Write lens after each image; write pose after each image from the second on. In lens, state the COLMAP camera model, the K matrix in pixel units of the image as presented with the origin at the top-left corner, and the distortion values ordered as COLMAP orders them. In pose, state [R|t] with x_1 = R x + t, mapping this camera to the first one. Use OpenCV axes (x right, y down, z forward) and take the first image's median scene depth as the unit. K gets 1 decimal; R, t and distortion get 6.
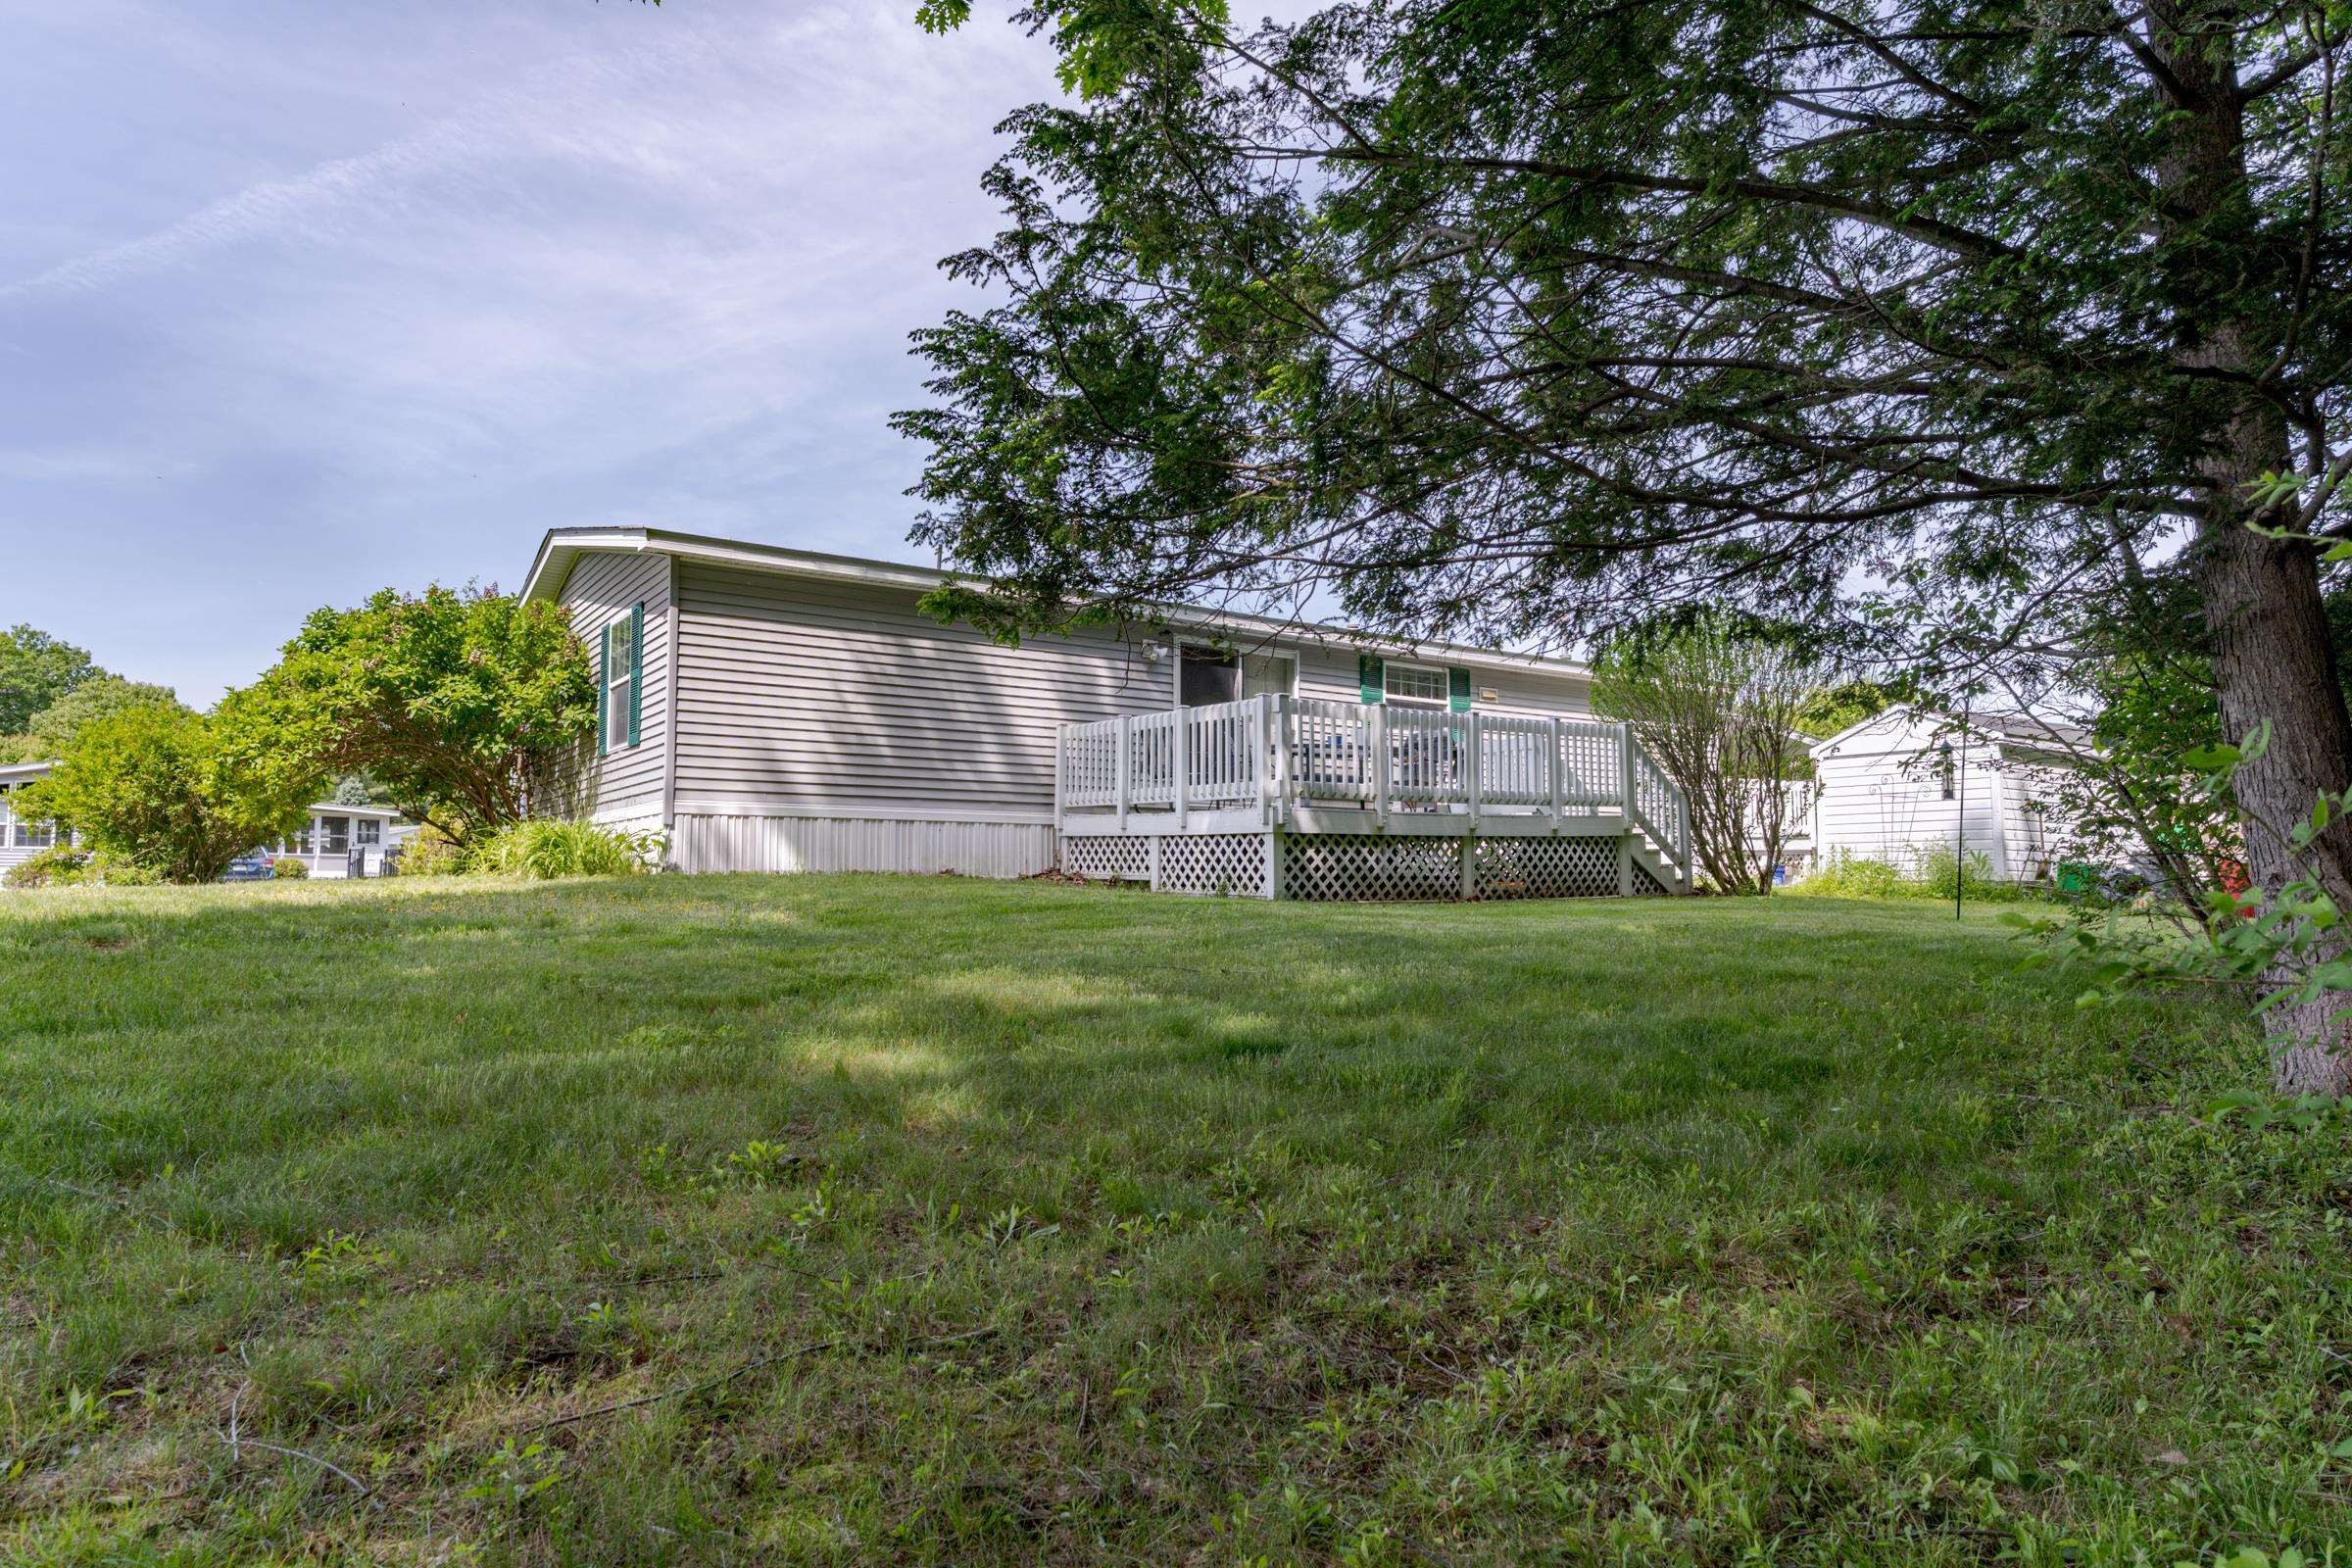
lens RADIAL K [[1392.6, 0, 1179.3], [0, 1392.6, 790.5], [0, 0, 1]] dist [0.001184, -0.001126]
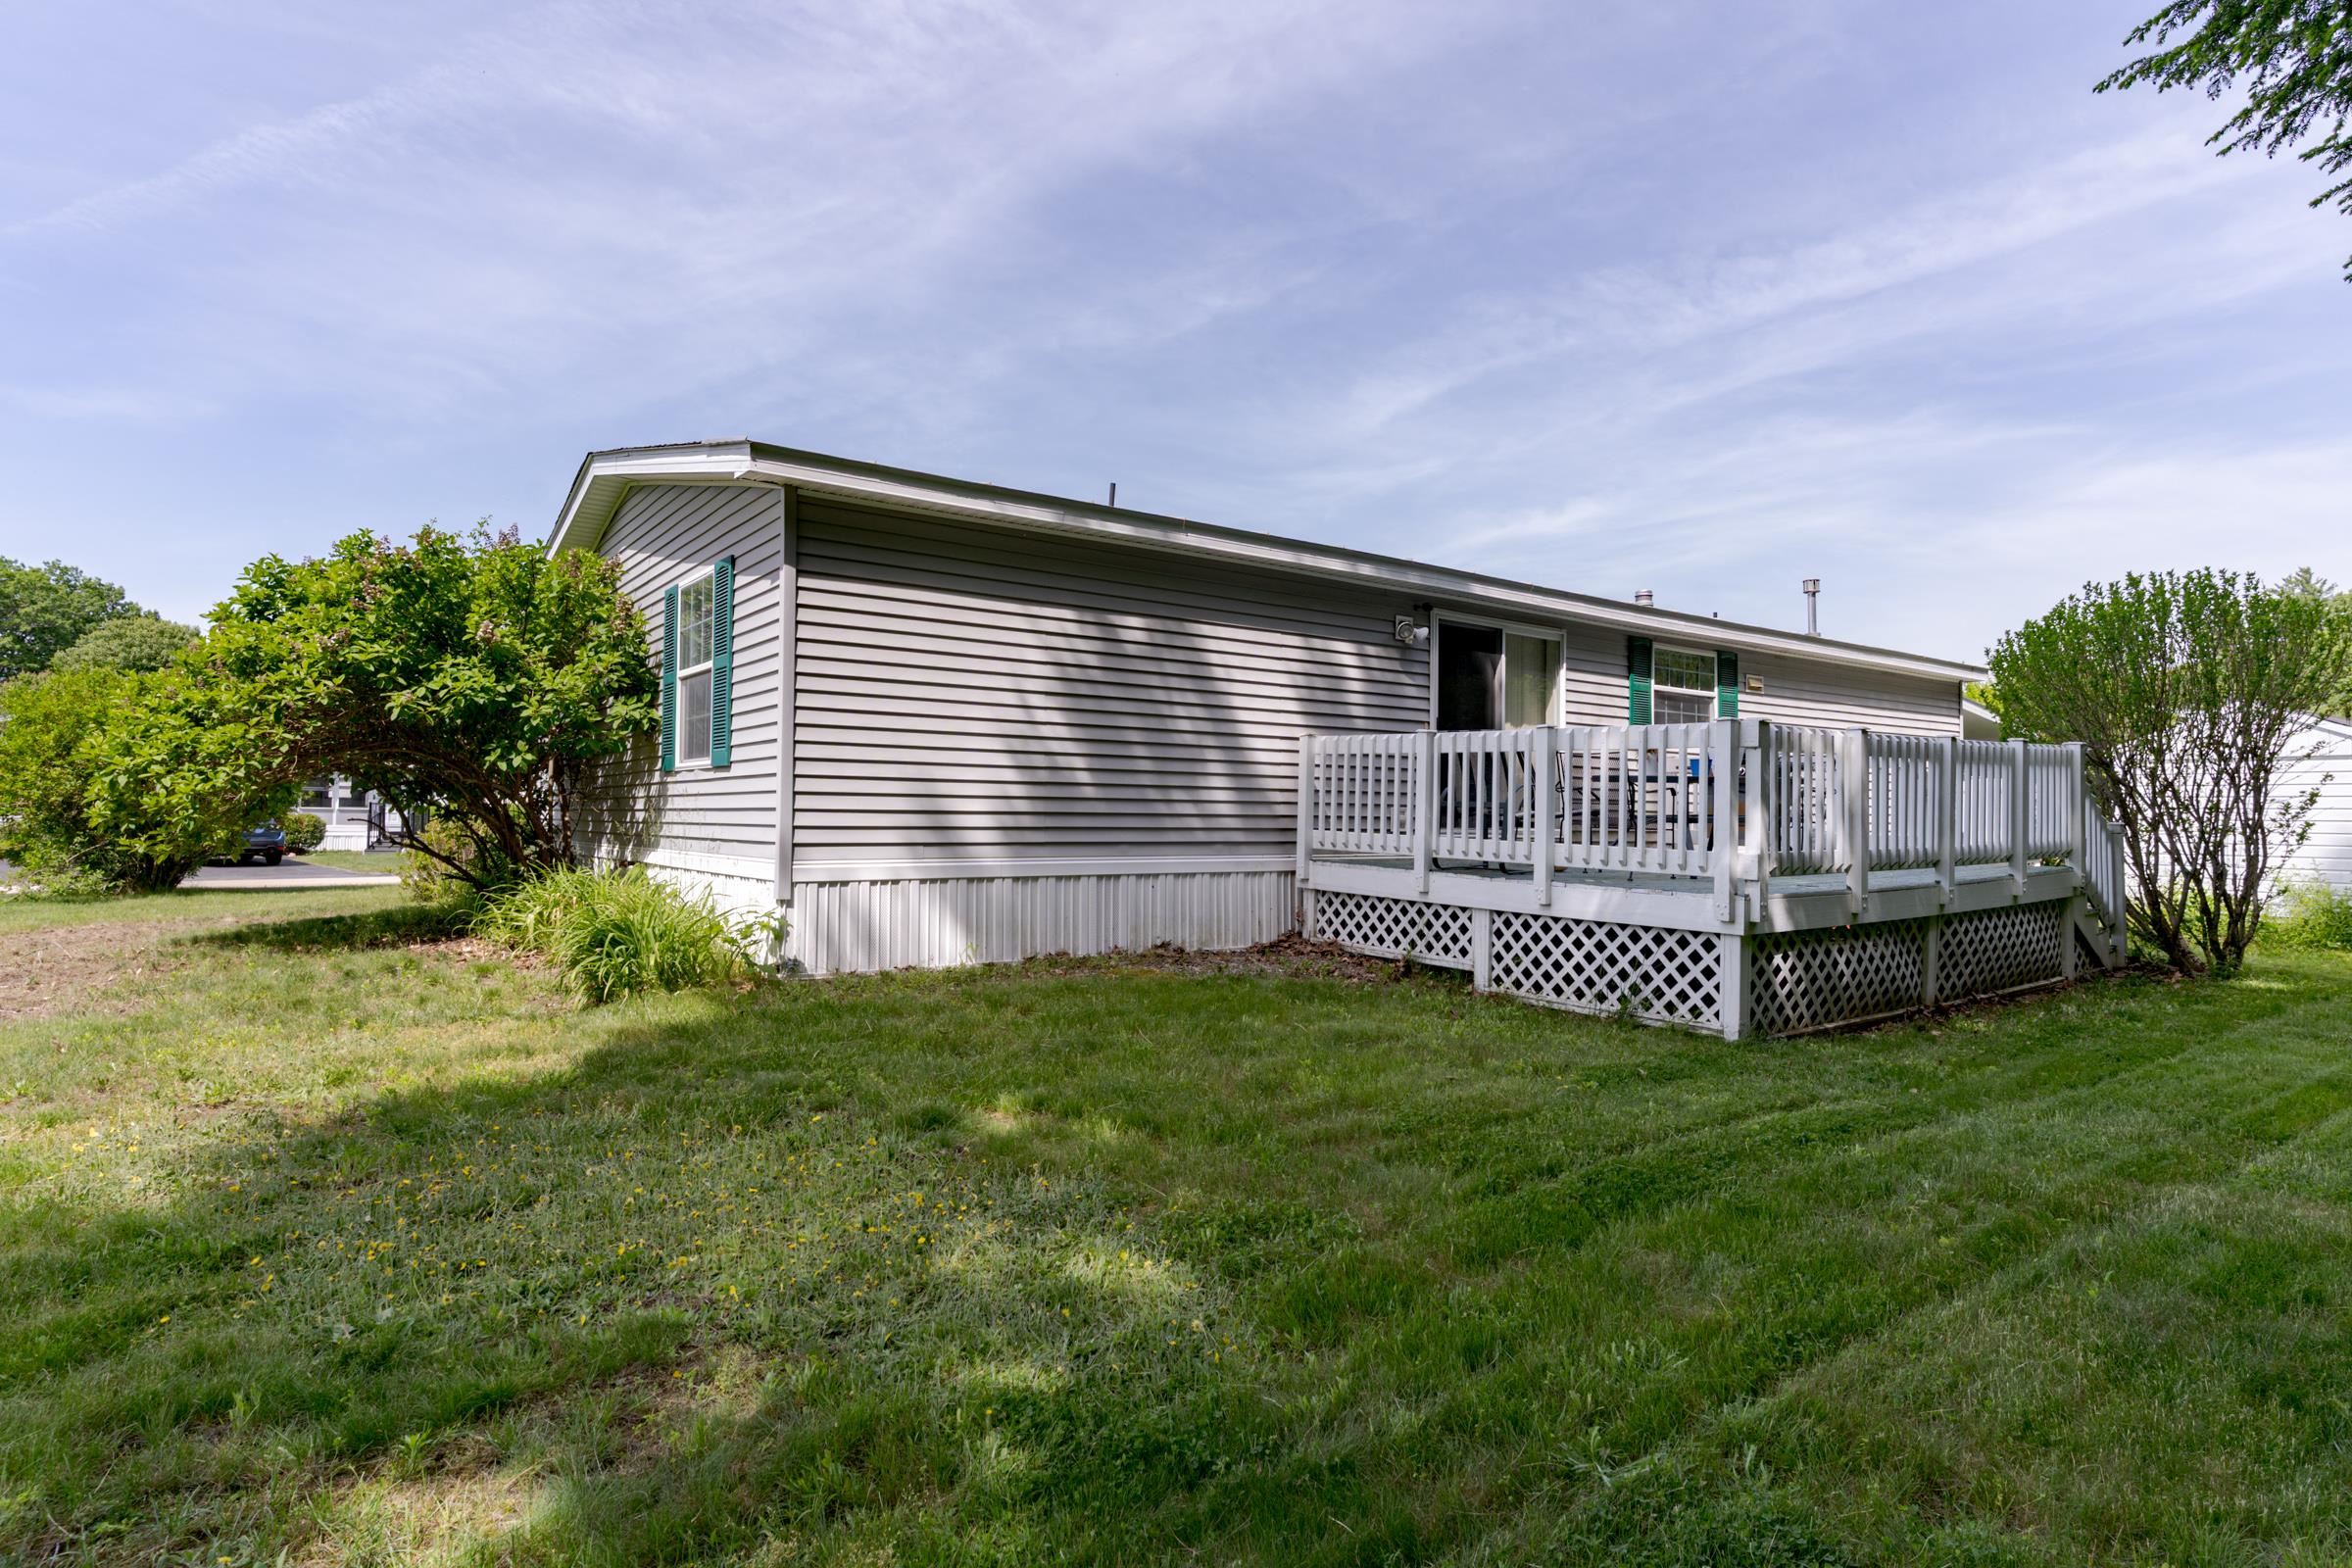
lens RADIAL K [[1264.1, 0, 1173.7], [0, 1264.1, 790.0], [0, 0, 1]] dist [0.002399, 0.001340]
pose [[0.999744, 0.011399, 0.019544, -0.175280], [-0.012335, 0.998750, 0.048440, -0.052301], [-0.018967, -0.048668, 0.998635, 0.362205]]
